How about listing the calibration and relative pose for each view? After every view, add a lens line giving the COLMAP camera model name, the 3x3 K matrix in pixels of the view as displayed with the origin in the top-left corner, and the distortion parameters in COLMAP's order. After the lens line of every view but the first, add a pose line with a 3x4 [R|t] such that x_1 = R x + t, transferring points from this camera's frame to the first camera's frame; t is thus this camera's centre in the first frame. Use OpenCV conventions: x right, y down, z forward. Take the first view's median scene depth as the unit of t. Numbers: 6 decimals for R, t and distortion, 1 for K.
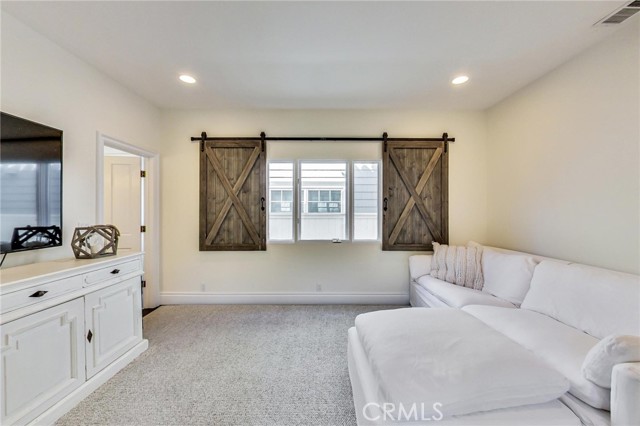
lens RADIAL K [[248.0, 0, 321.2], [0, 248.0, 208.6], [0, 0, 1]] dist [0.001826, 0.000145]
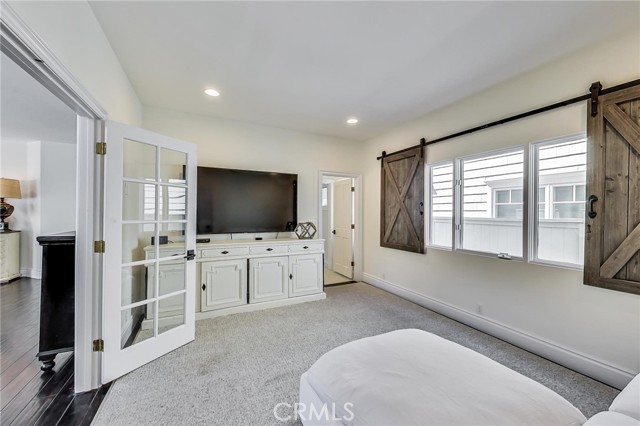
lens RADIAL K [[248.0, 0, 323.3], [0, 248.0, 214.2], [0, 0, 1]] dist [0.001826, 0.000145]
pose [[0.448546, 0.008469, -0.893719, 0.502709], [0.001208, 0.999948, 0.010082, -0.006107], [0.893759, -0.005602, 0.448513, 0.171555]]
